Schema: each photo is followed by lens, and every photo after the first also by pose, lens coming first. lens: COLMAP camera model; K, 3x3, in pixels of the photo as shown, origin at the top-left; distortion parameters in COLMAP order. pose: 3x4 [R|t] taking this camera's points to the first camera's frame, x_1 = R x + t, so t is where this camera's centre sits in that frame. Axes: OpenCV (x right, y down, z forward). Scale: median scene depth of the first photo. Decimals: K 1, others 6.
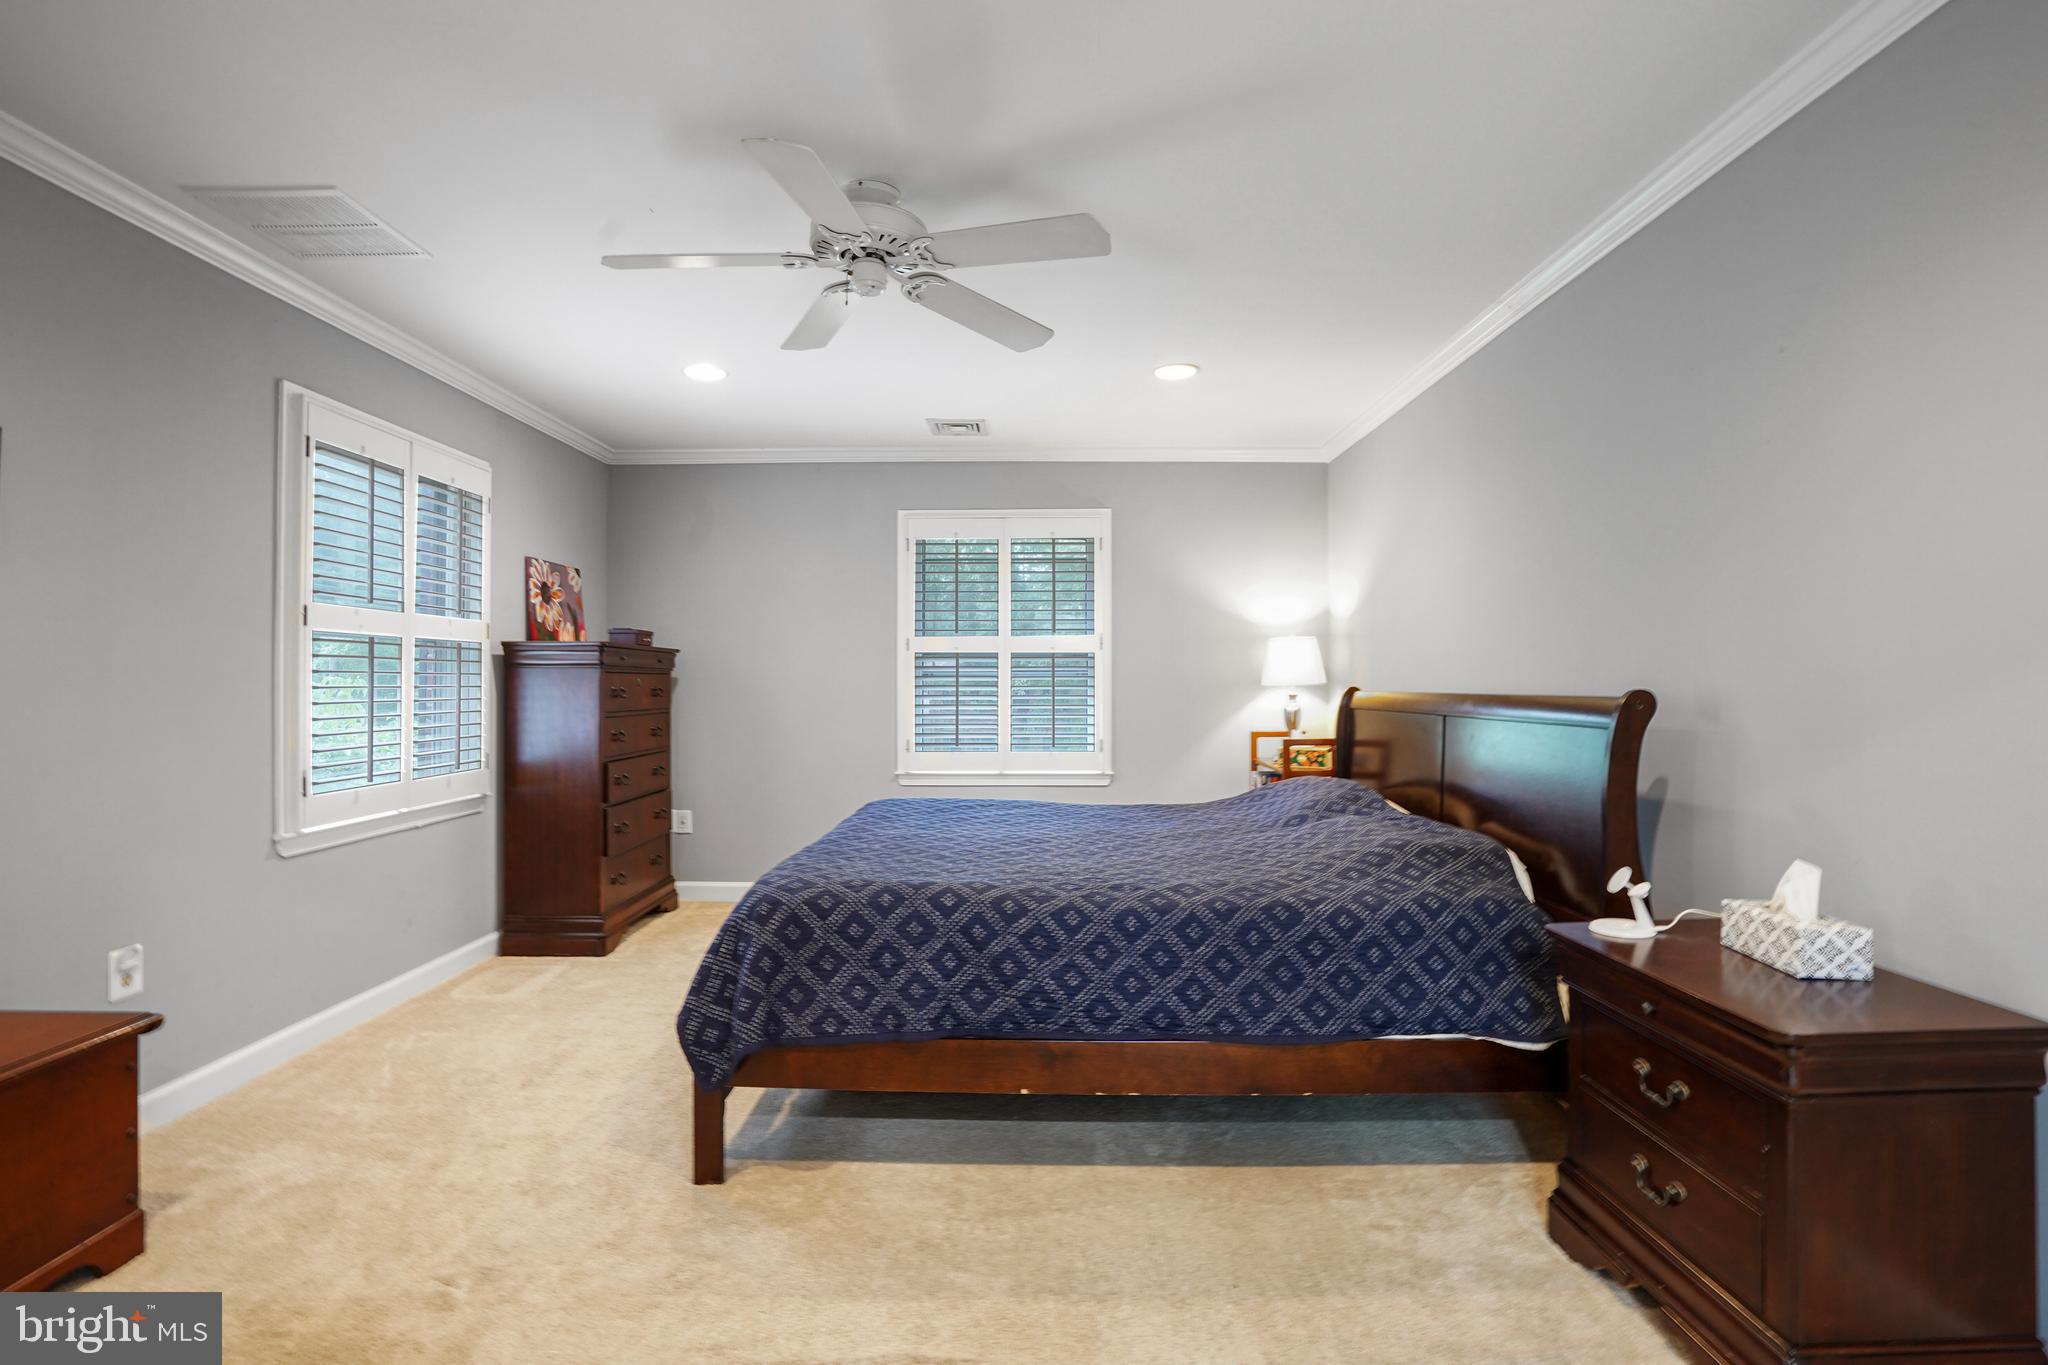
lens RADIAL K [[961.9, 0, 1023.3], [0, 961.9, 675.4], [0, 0, 1]] dist [-0.065719, 0.027907]
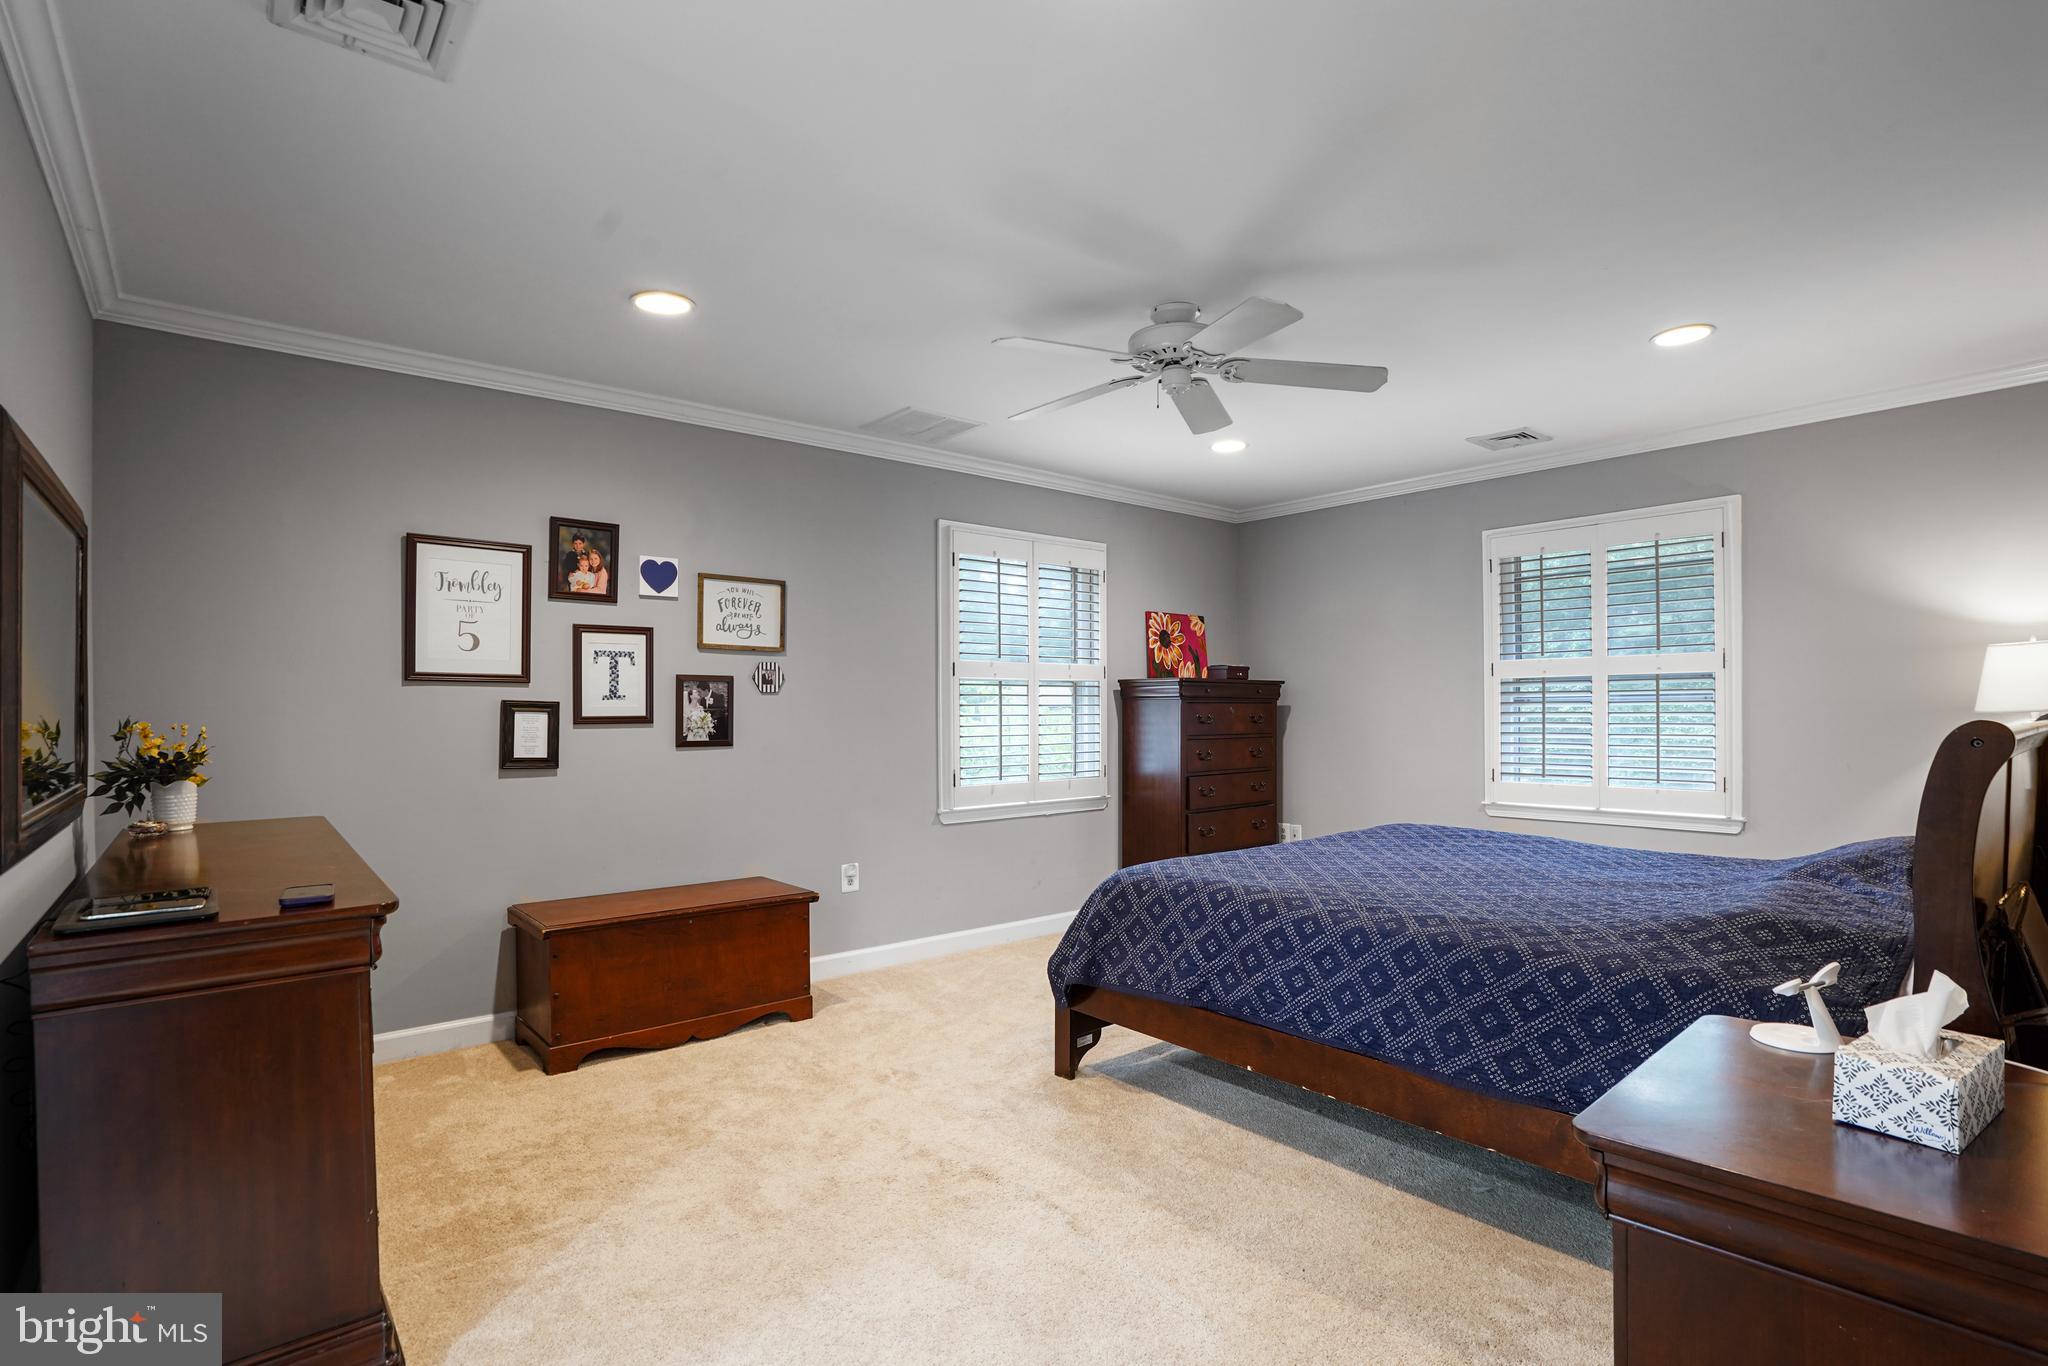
lens RADIAL K [[975.5, 0, 1017.8], [0, 975.5, 703.0], [0, 0, 1]] dist [-0.065683, 0.025998]
pose [[0.655947, -0.009278, -0.754750, 0.673915], [0.011421, 0.999932, -0.002366, -0.004071], [0.754720, -0.007068, 0.656009, 0.026638]]
